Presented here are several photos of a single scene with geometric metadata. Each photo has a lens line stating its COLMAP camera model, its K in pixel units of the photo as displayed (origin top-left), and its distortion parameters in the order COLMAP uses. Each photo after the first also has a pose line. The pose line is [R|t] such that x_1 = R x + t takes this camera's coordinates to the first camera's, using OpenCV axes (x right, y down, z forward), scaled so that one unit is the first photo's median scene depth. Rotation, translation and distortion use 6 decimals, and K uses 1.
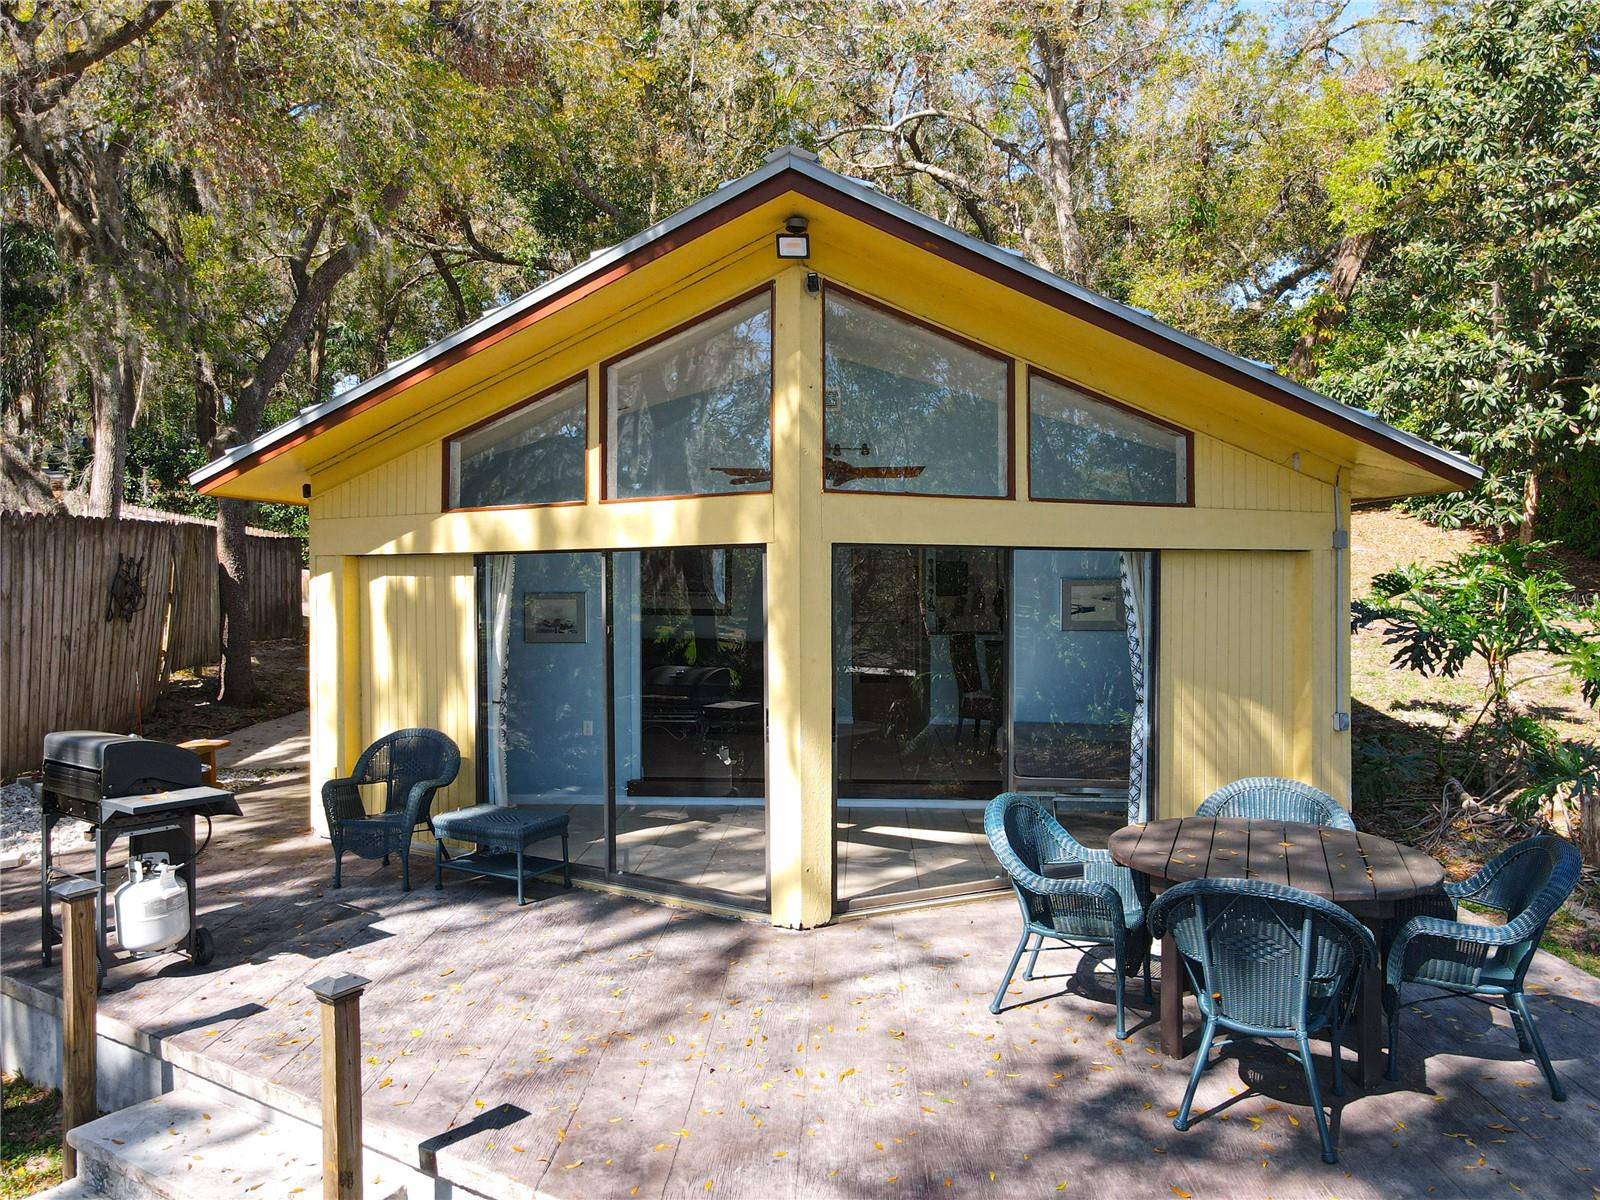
lens RADIAL K [[1234.7, 0, 800.0], [0, 1234.7, 600.0], [0, 0, 1]] dist [-0.040862, 0.139266]
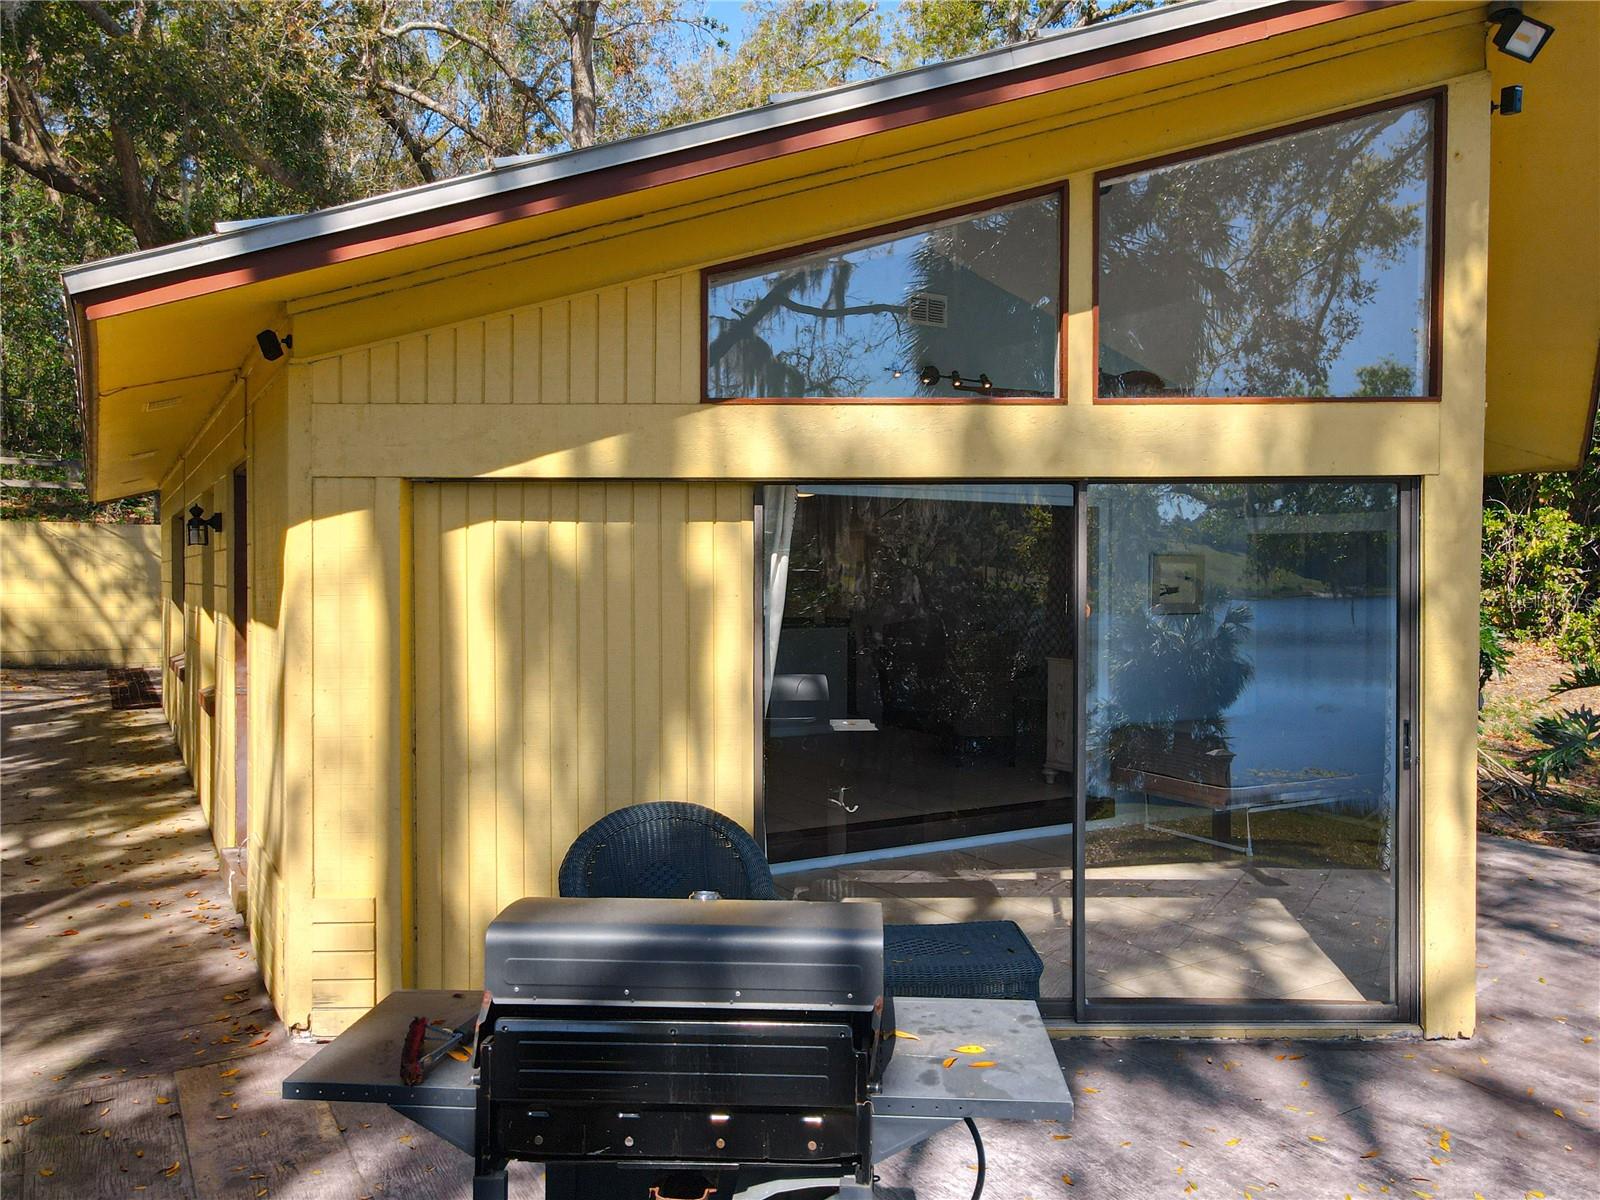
lens RADIAL K [[1209.5, 0, 793.7], [0, 1209.5, 597.4], [0, 0, 1]] dist [-0.005606, 0.040139]
pose [[0.813304, -0.002497, 0.581833, -0.619687], [0.007051, 0.999960, -0.005566, 0.019796], [-0.581796, 0.008629, 0.813289, 0.589516]]
